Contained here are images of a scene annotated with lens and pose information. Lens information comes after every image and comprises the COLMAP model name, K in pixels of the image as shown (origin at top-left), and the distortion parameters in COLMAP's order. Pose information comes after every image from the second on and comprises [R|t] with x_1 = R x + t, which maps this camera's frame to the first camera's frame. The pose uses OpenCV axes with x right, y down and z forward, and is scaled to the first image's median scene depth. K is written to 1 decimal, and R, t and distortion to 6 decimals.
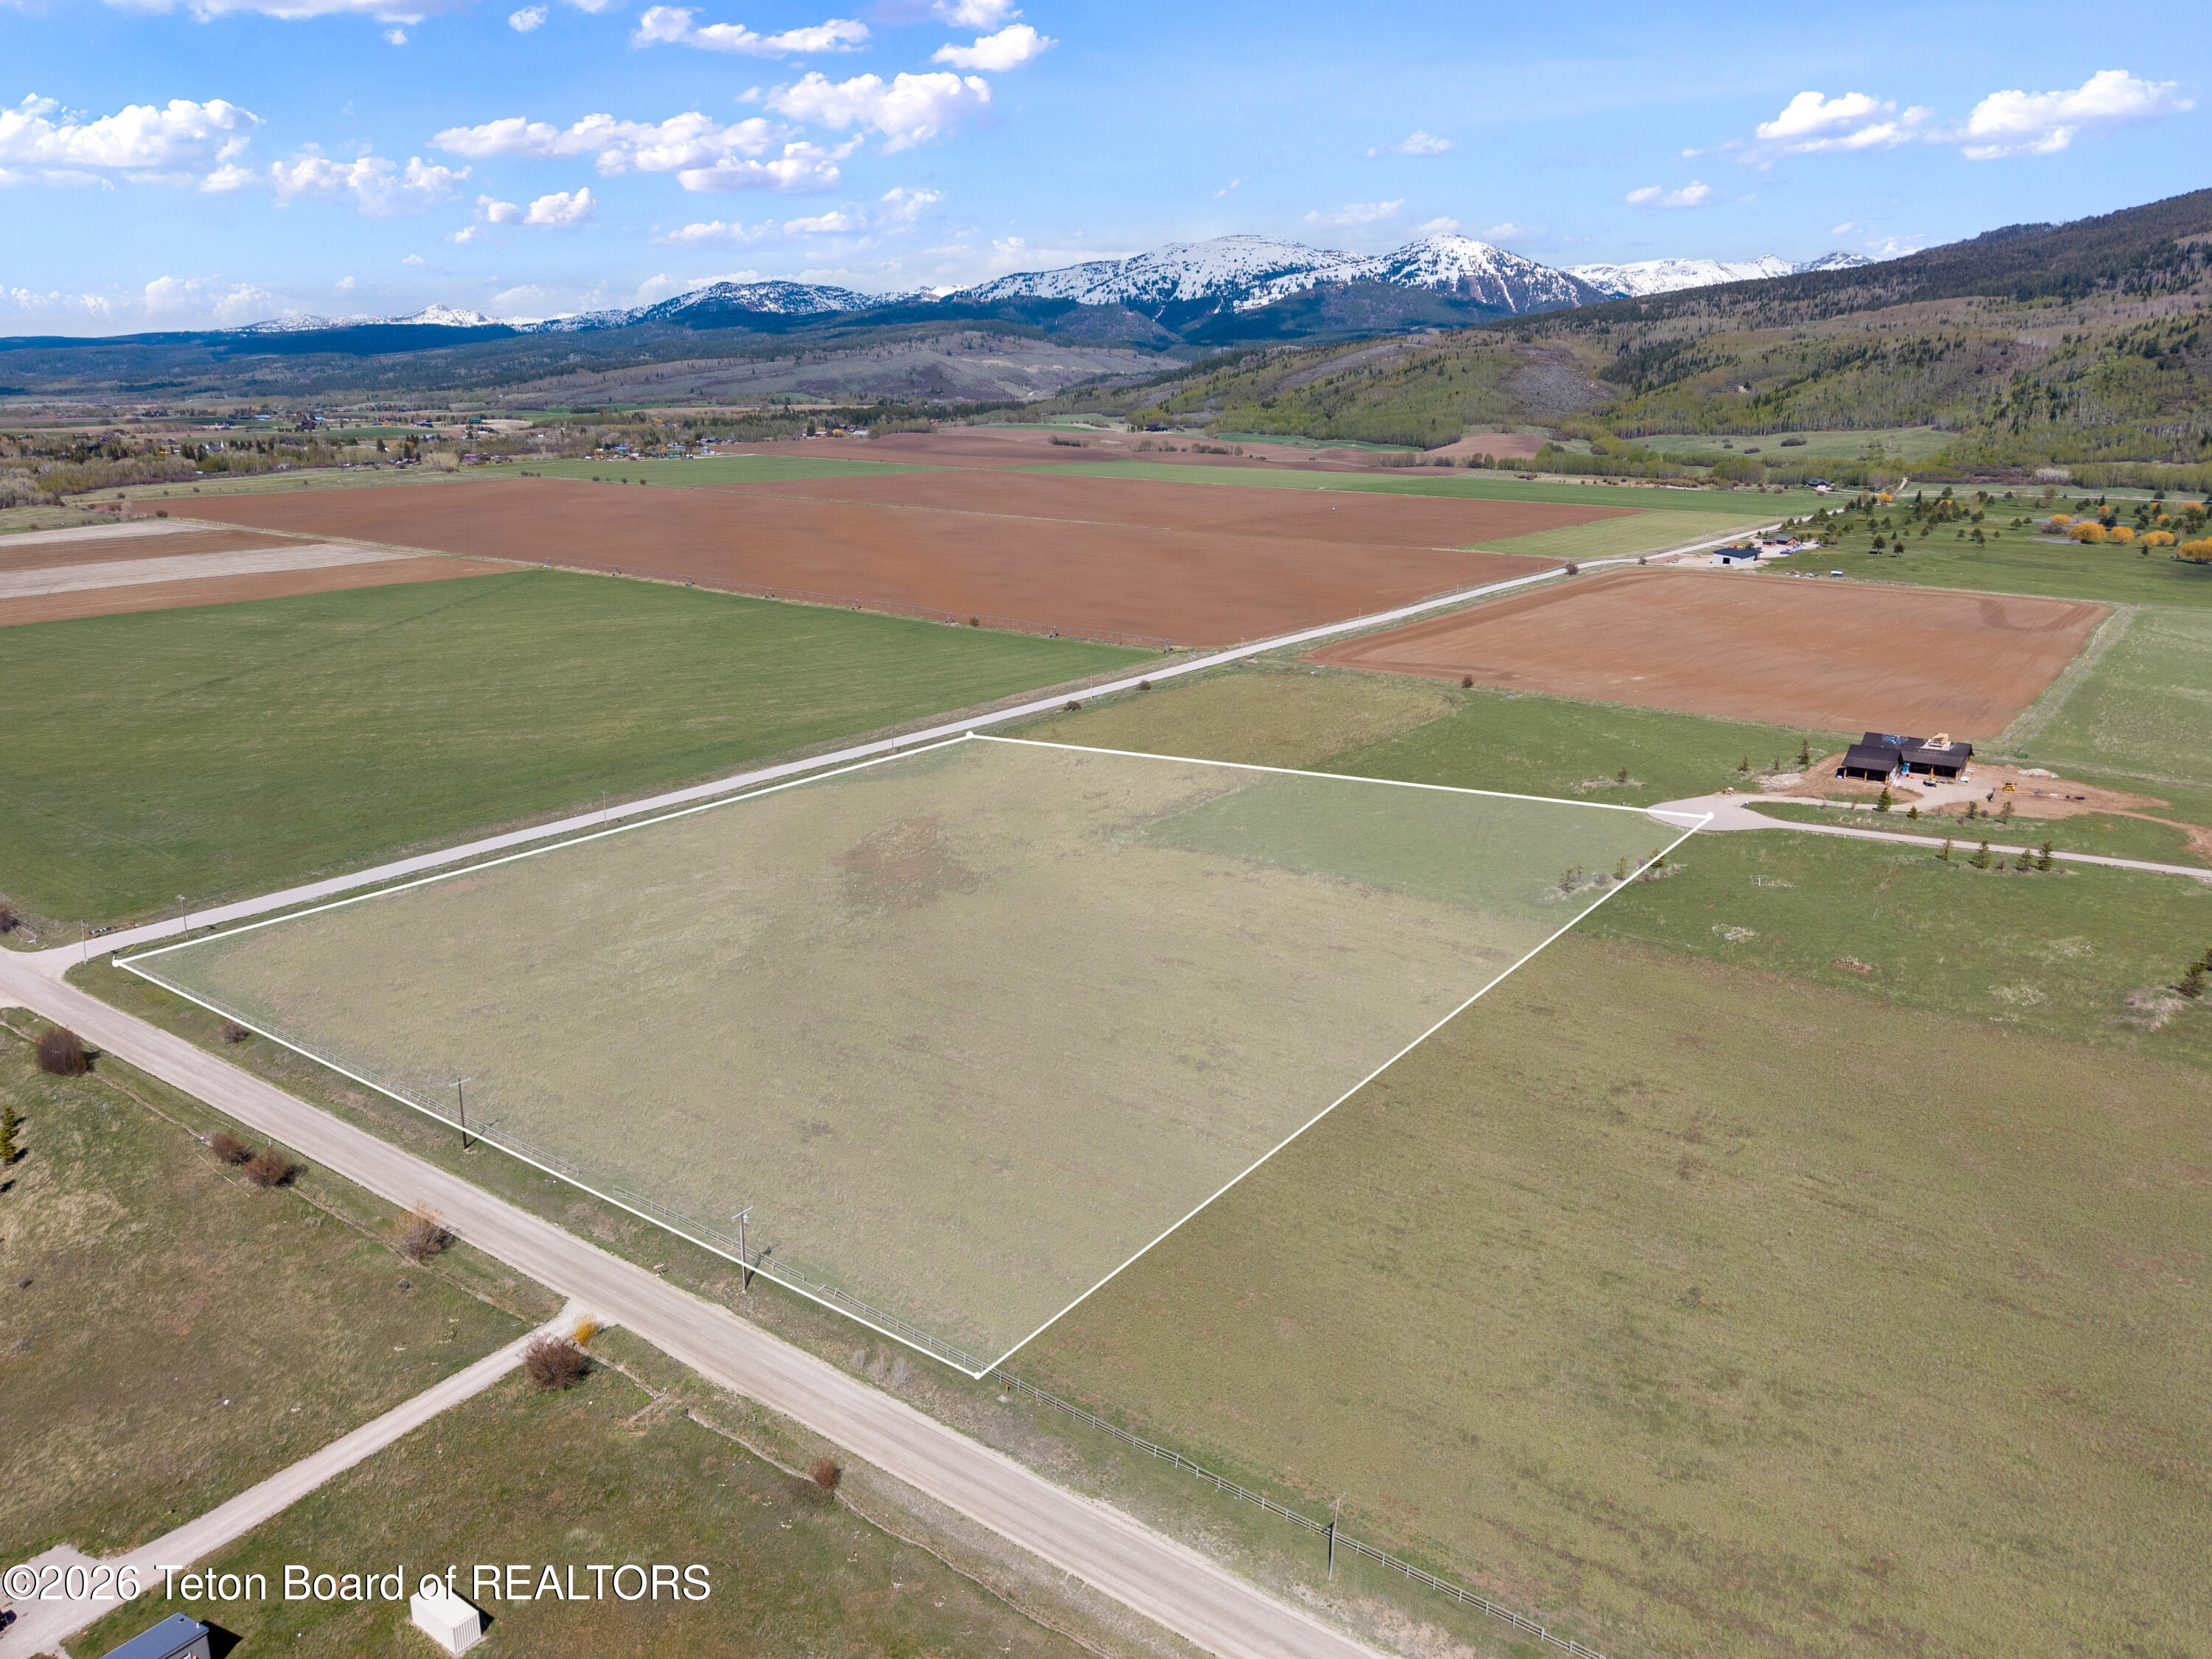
lens RADIAL K [[1596.9, 0, 1106.0], [0, 1596.9, 829.5], [0, 0, 1]] dist [0.027105, -0.003855]
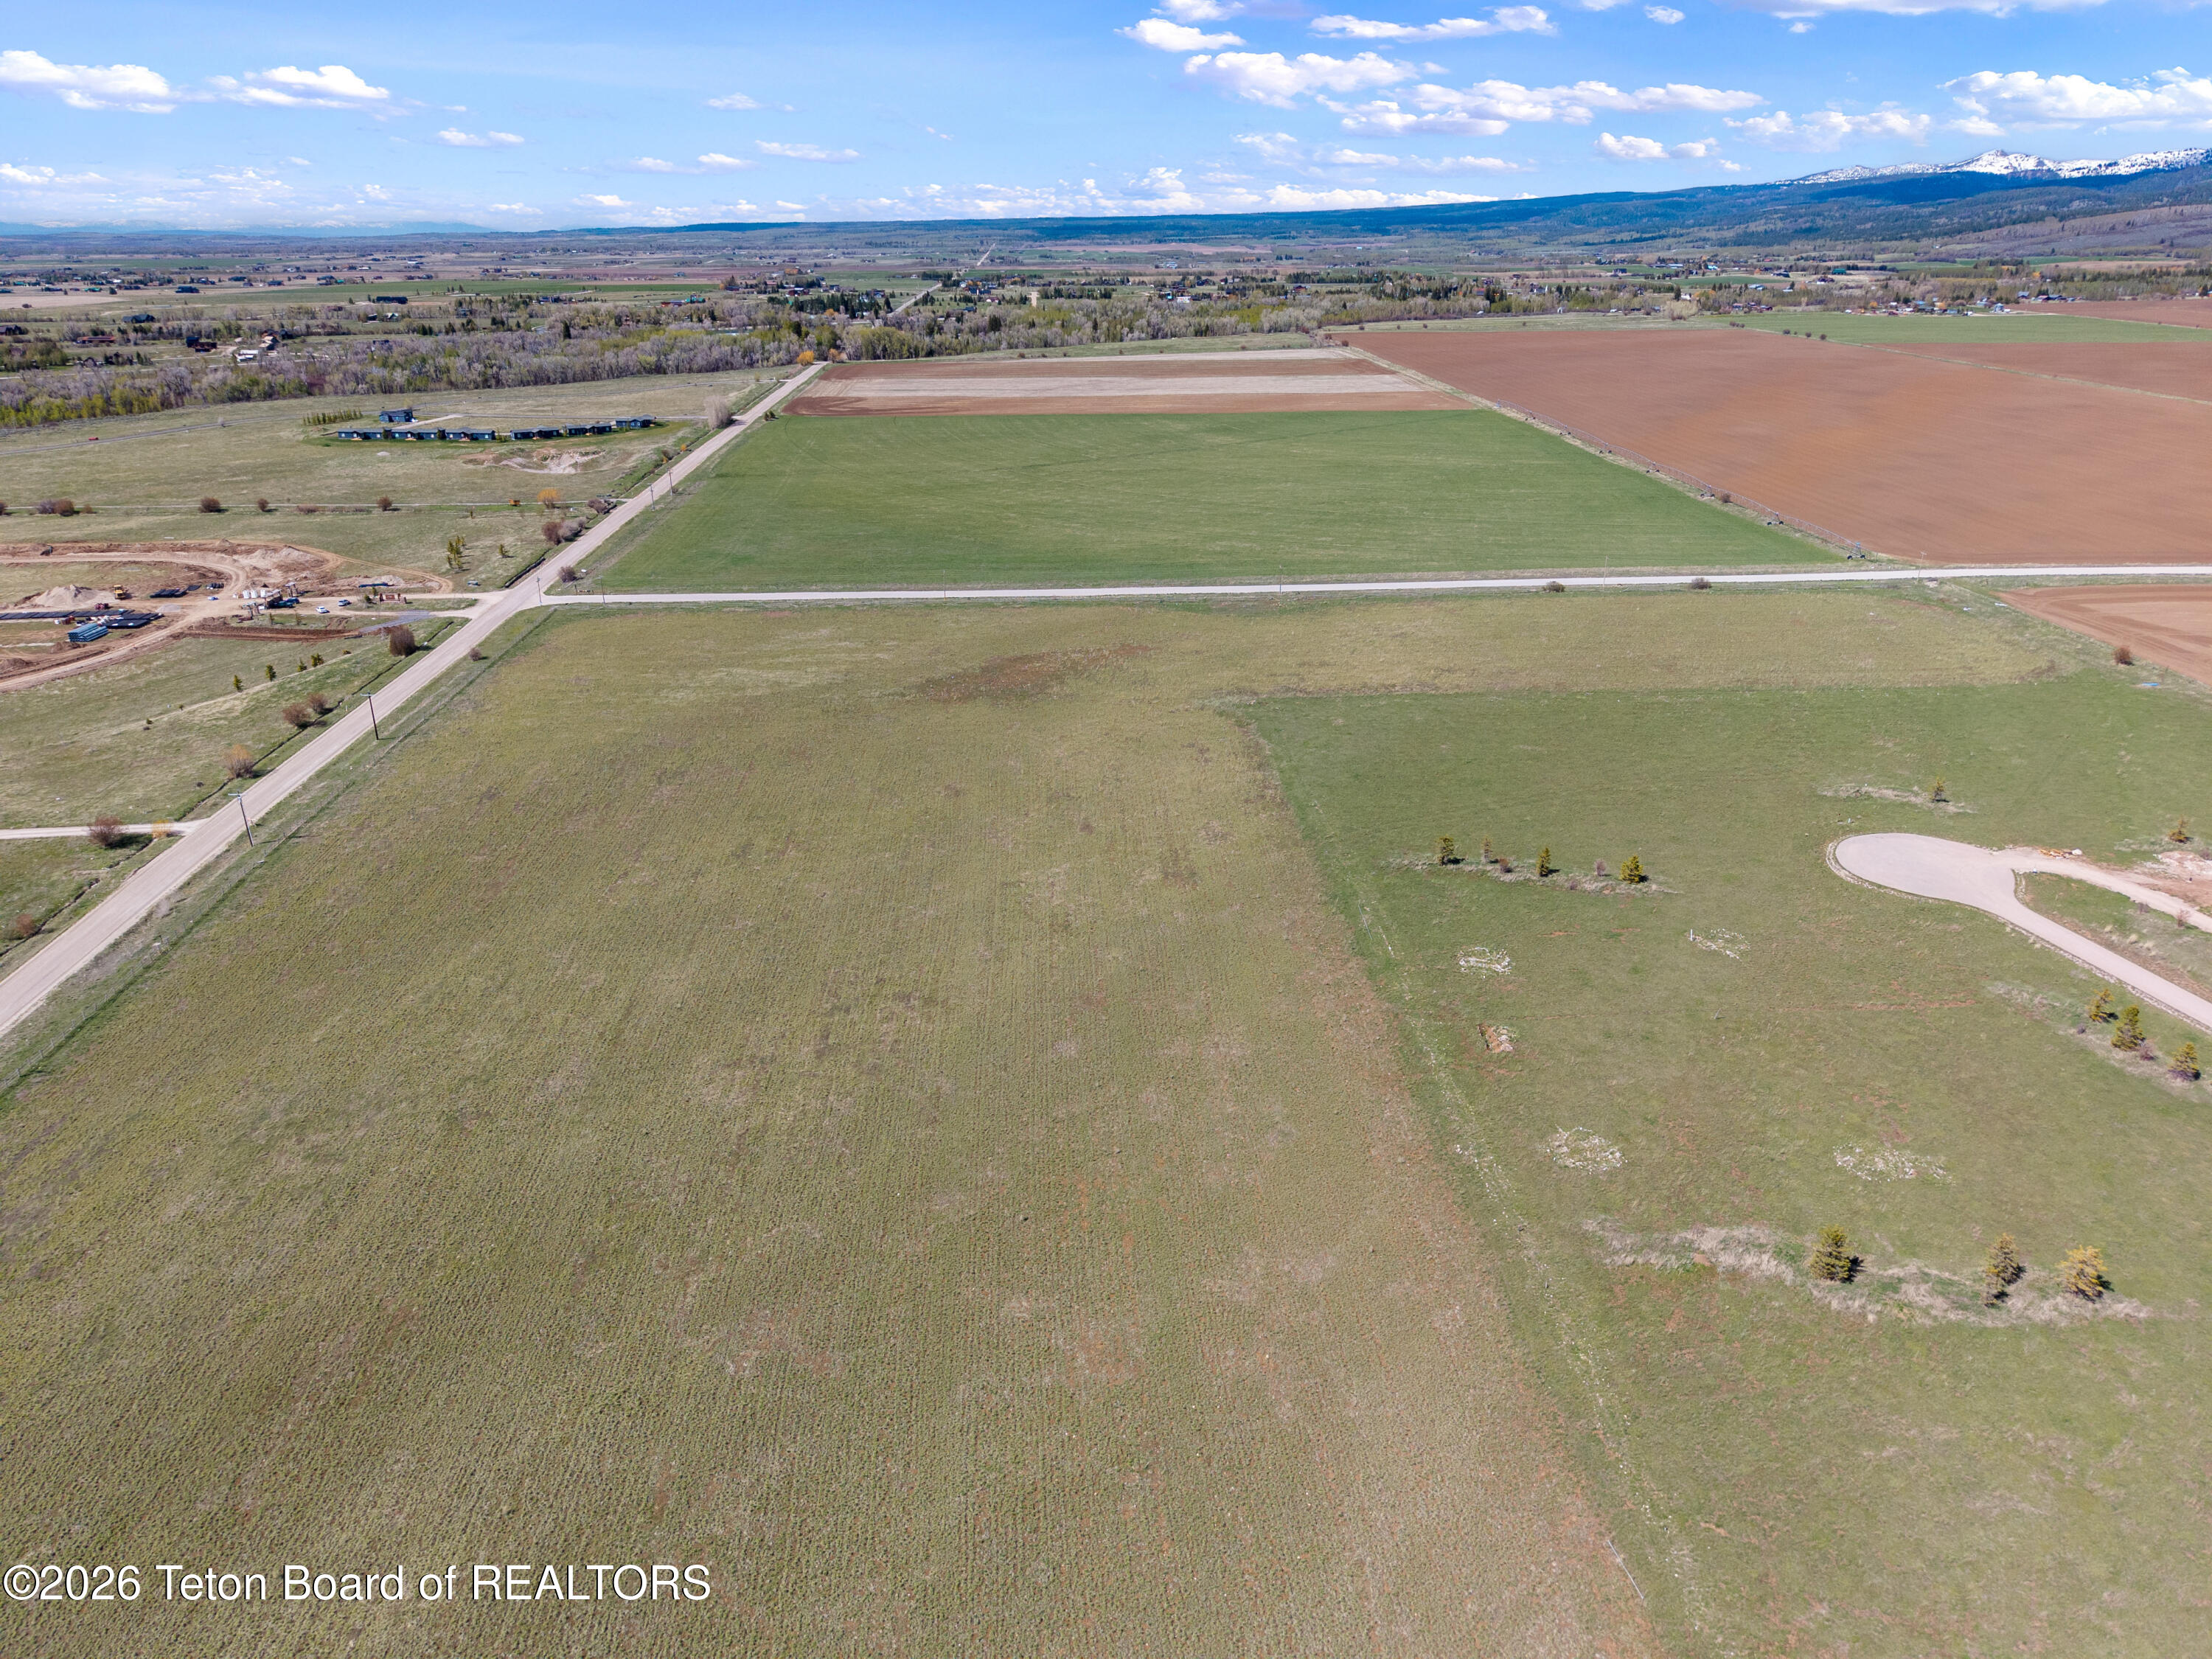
lens RADIAL K [[1553.3, 0, 1106.0], [0, 1553.3, 829.5], [0, 0, 1]] dist [0.005228, -0.009257]
pose [[0.643492, 0.276881, -0.713621, 0.708105], [-0.208149, 0.960451, 0.184956, -0.084760], [0.736609, 0.029521, 0.675674, 0.339066]]
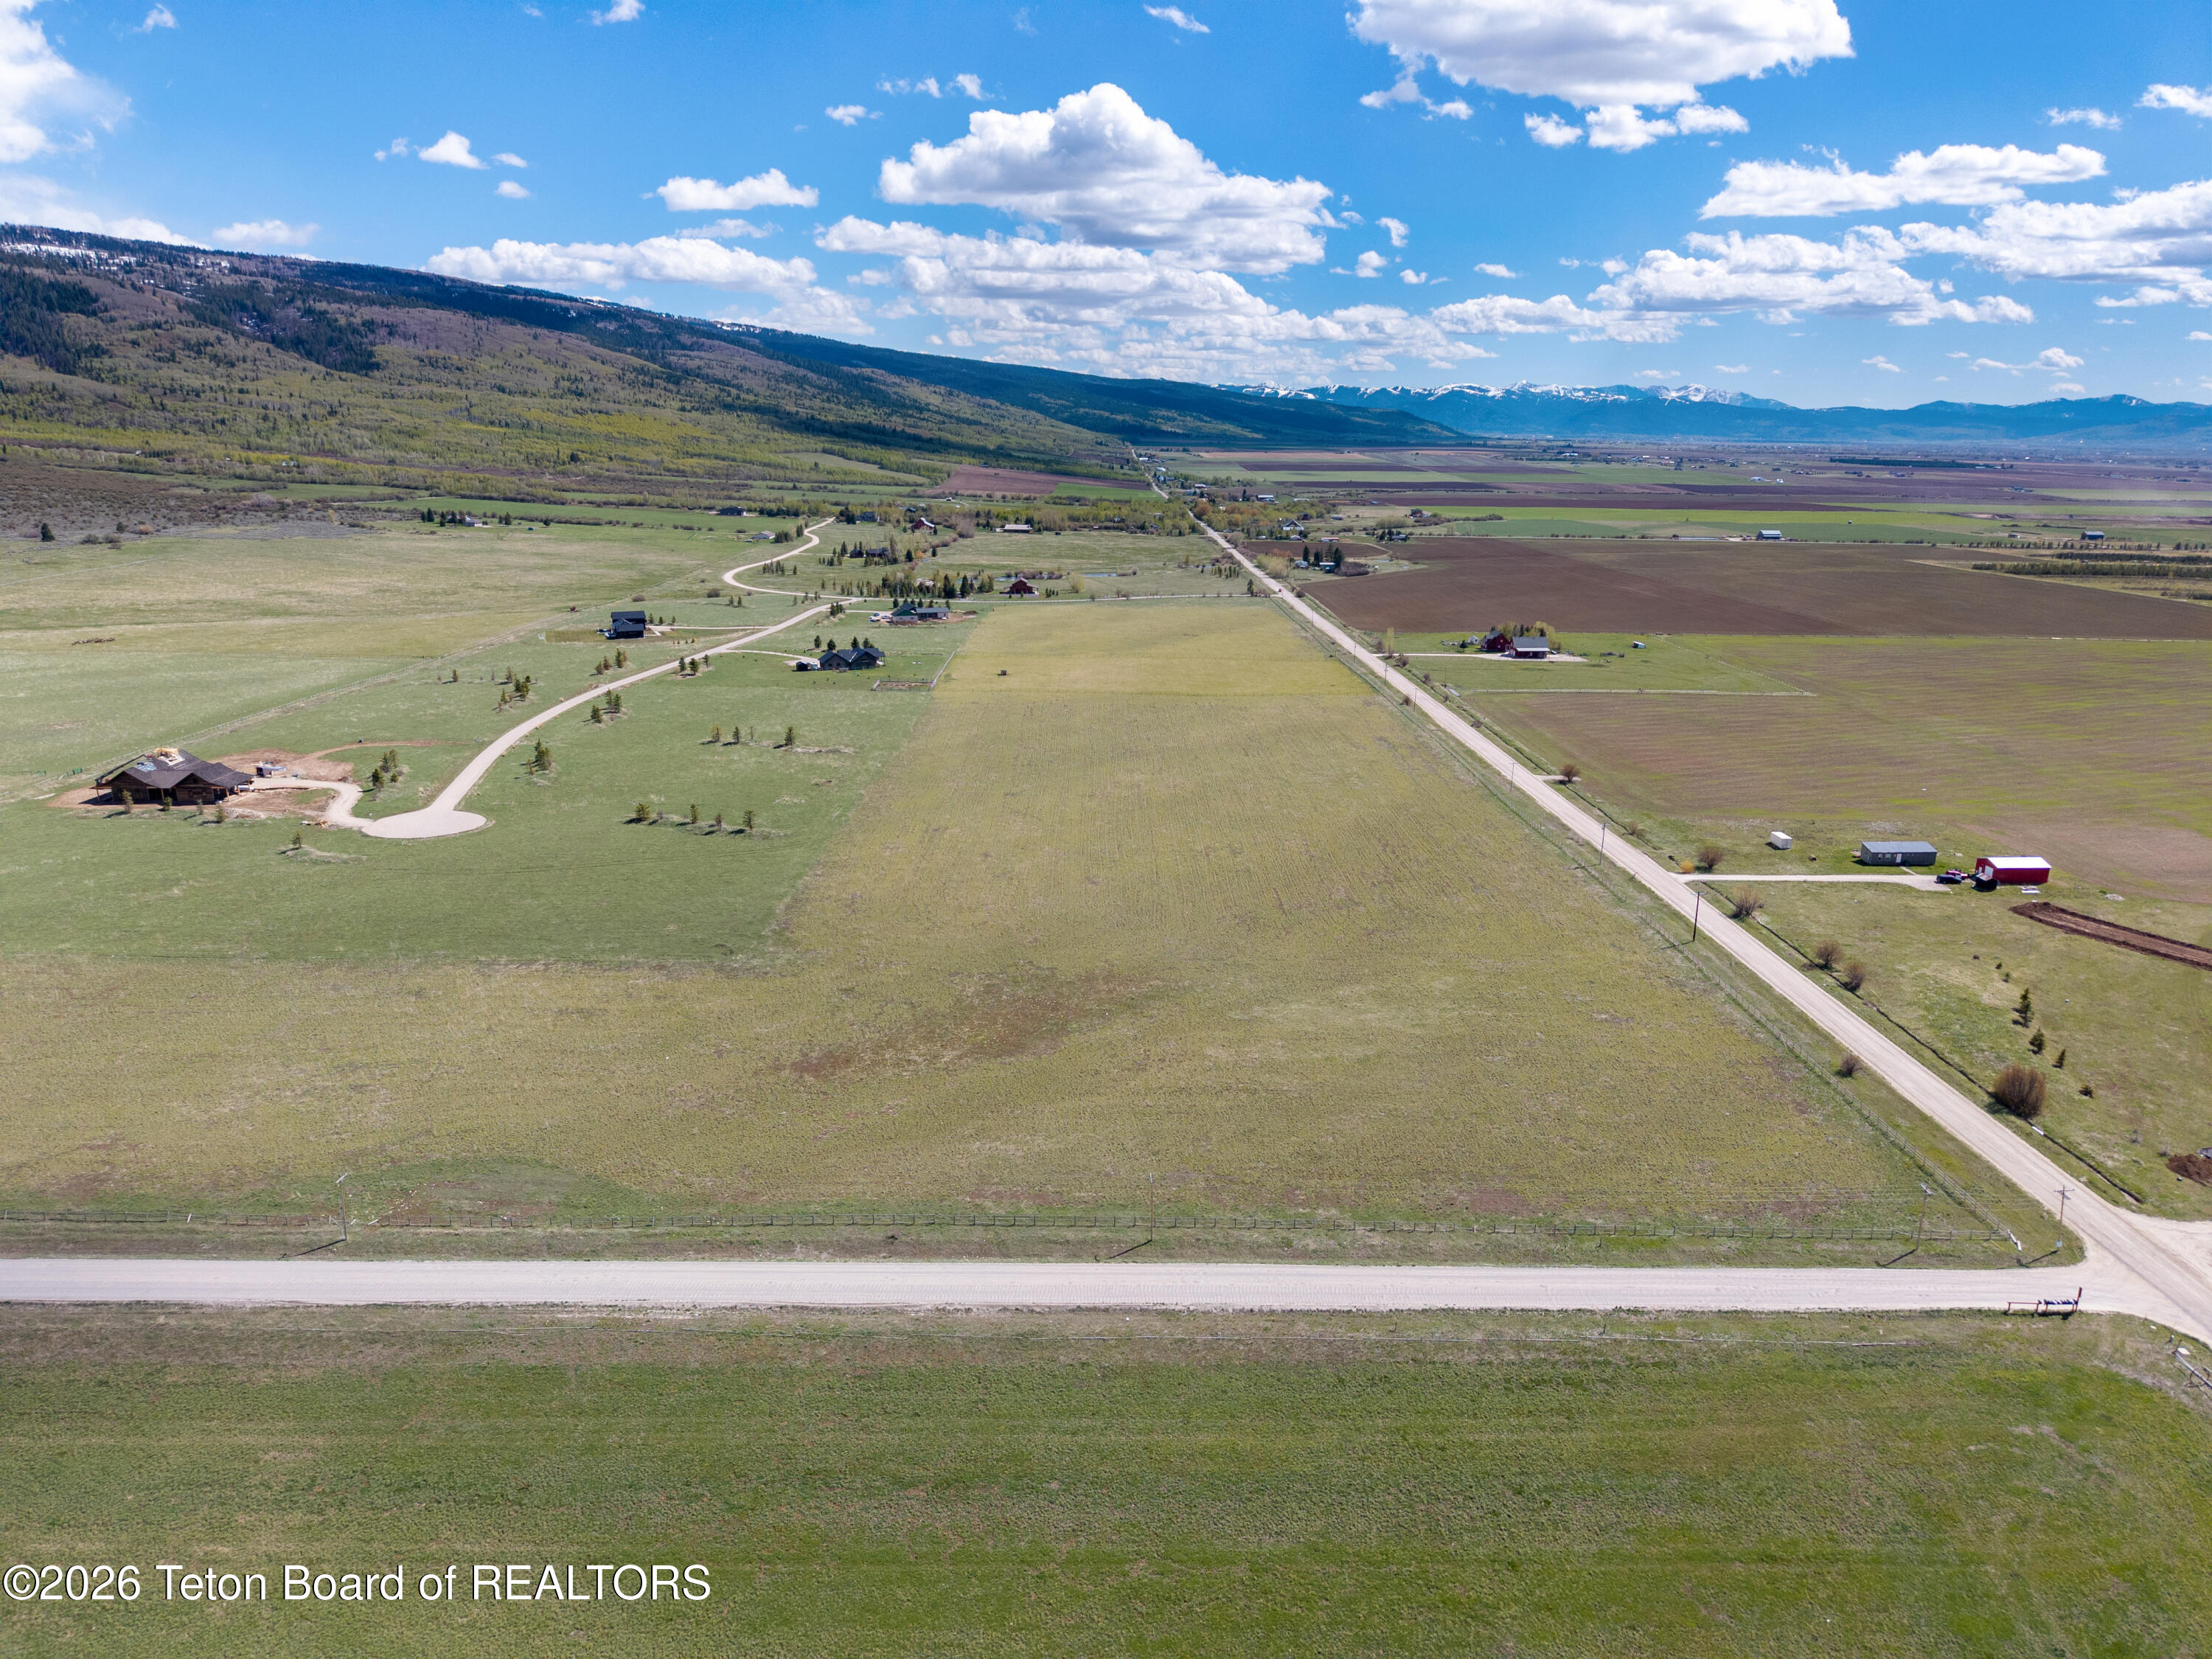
lens RADIAL K [[1553.3, 0, 1106.0], [0, 1553.3, 829.5], [0, 0, 1]] dist [0.005228, -0.009257]
pose [[-0.608613, -0.210409, 0.765061, -0.722940], [0.200279, 0.892243, 0.404710, -0.359098], [-0.767775, 0.399538, -0.500890, 1.329276]]
